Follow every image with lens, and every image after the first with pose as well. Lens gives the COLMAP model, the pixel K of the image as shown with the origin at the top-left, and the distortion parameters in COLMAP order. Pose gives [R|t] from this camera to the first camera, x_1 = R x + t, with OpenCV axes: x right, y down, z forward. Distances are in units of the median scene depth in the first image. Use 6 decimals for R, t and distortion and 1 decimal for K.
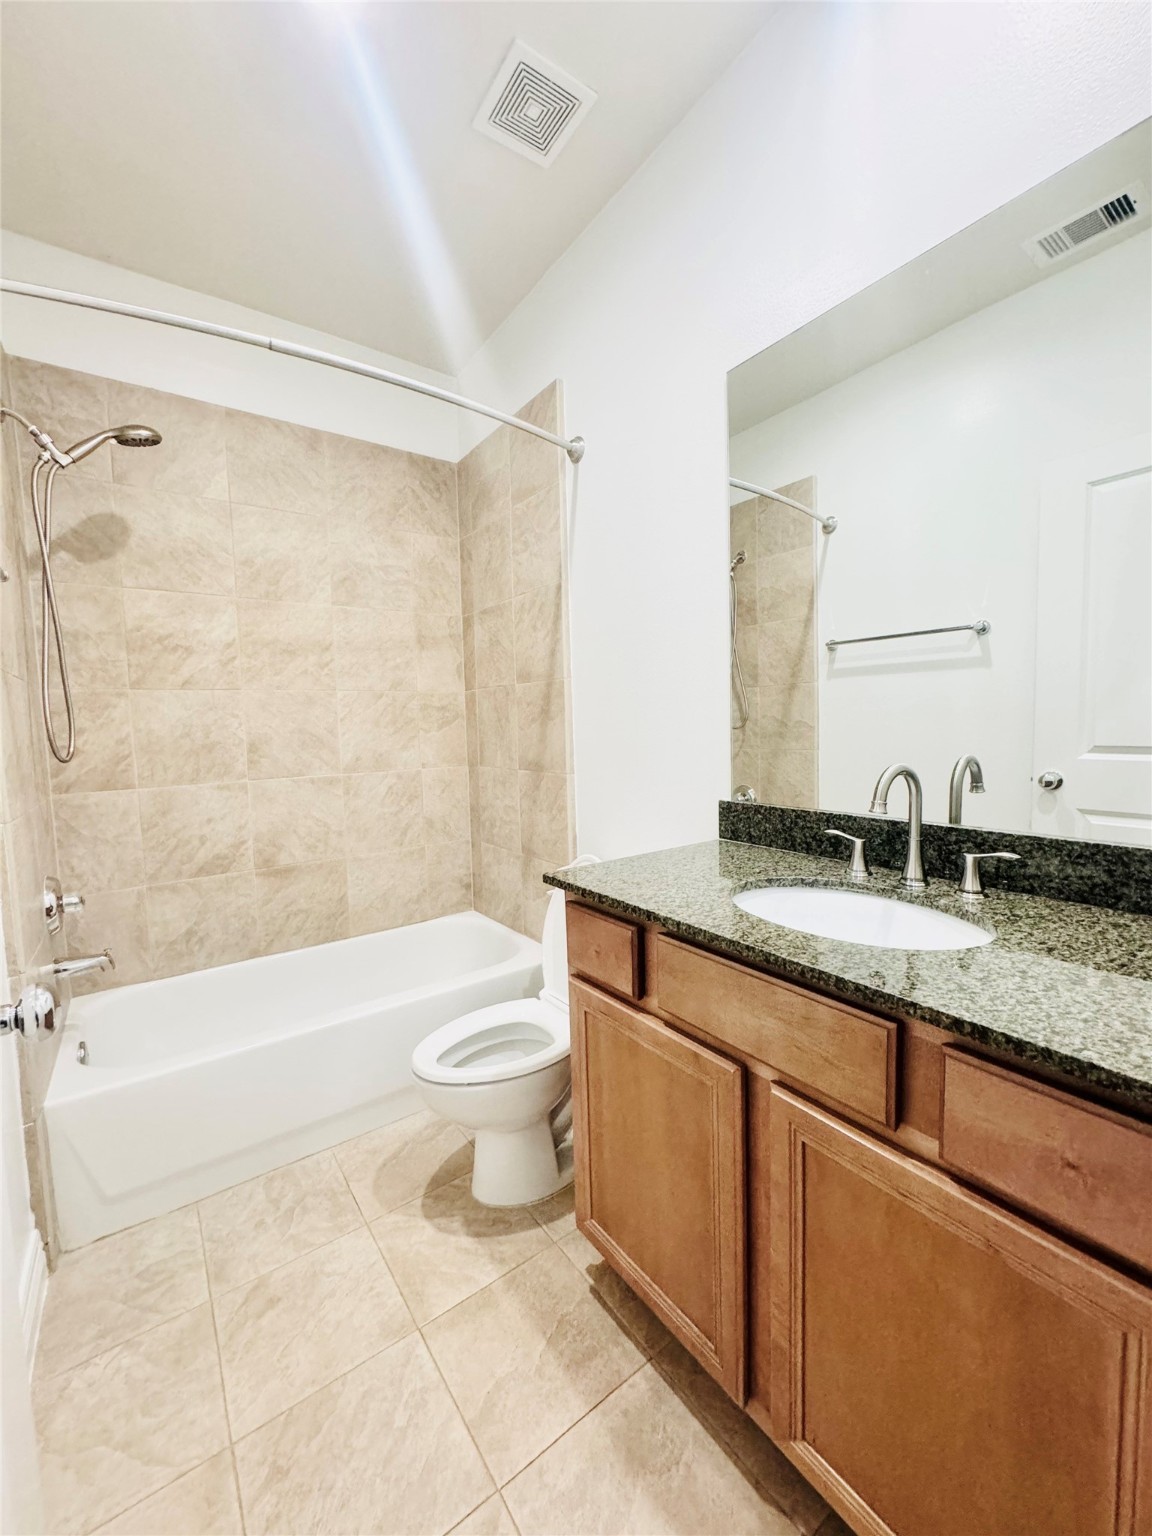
lens RADIAL K [[614.3, 0, 576.0], [0, 614.3, 768.0], [0, 0, 1]] dist [-0.001981, -0.000352]
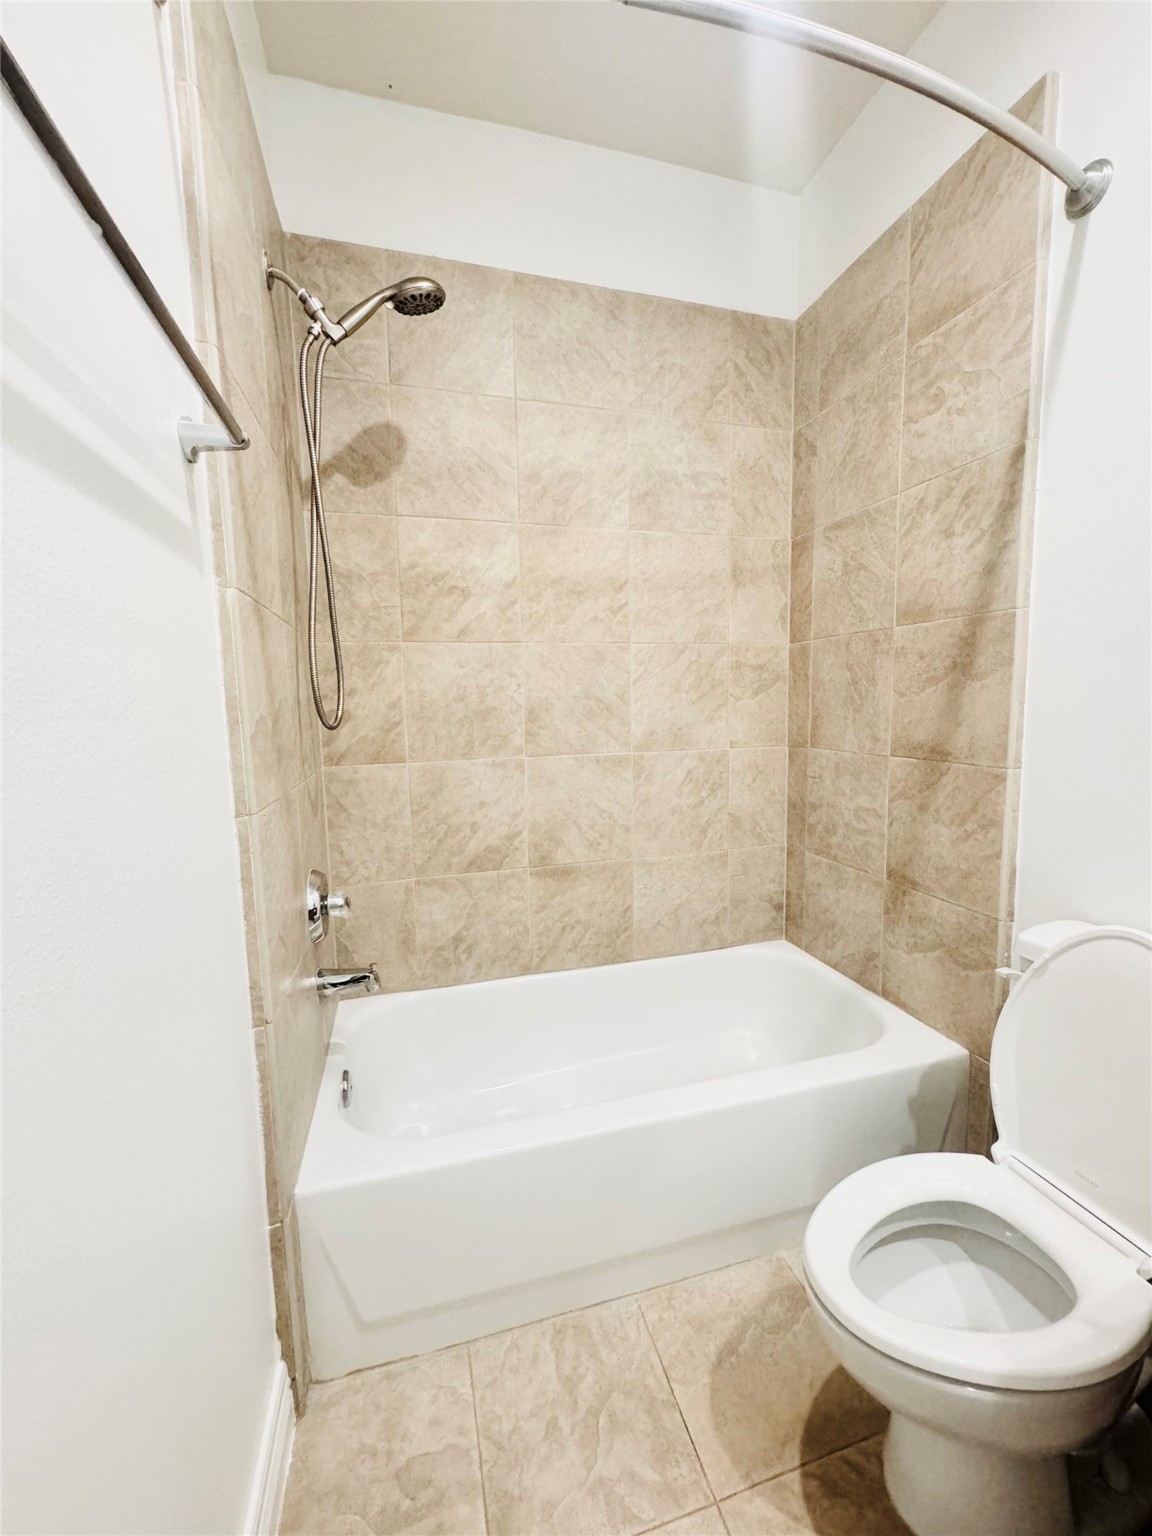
lens RADIAL K [[614.3, 0, 576.0], [0, 614.3, 768.0], [0, 0, 1]] dist [-0.001981, -0.000352]
pose [[0.938978, 0.046426, -0.340829, -0.213863], [-0.032150, 0.998358, 0.047417, -0.005647], [0.342471, -0.033565, 0.938929, 0.292066]]
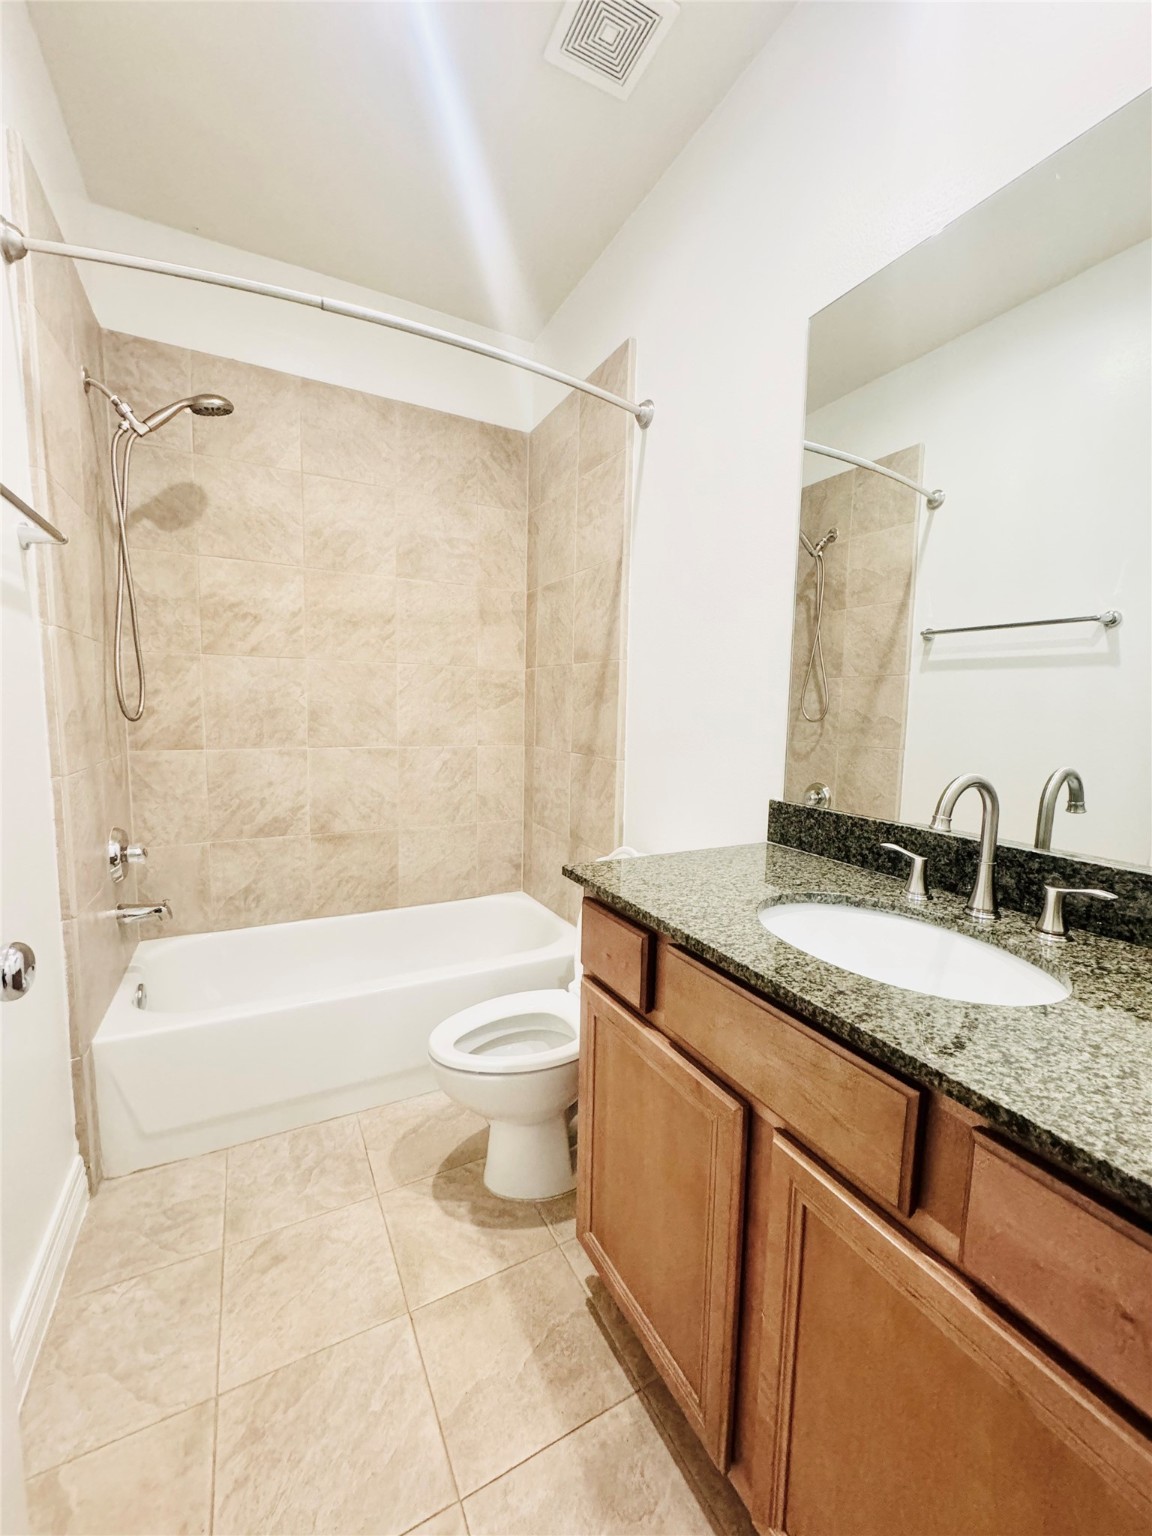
lens RADIAL K [[614.3, 0, 576.0], [0, 614.3, 768.0], [0, 0, 1]] dist [-0.001981, -0.000352]
pose [[0.989268, 0.061738, -0.132424, 0.050705], [-0.057860, 0.997781, 0.032942, -0.005827], [0.134164, -0.024926, 0.990646, 0.045666]]
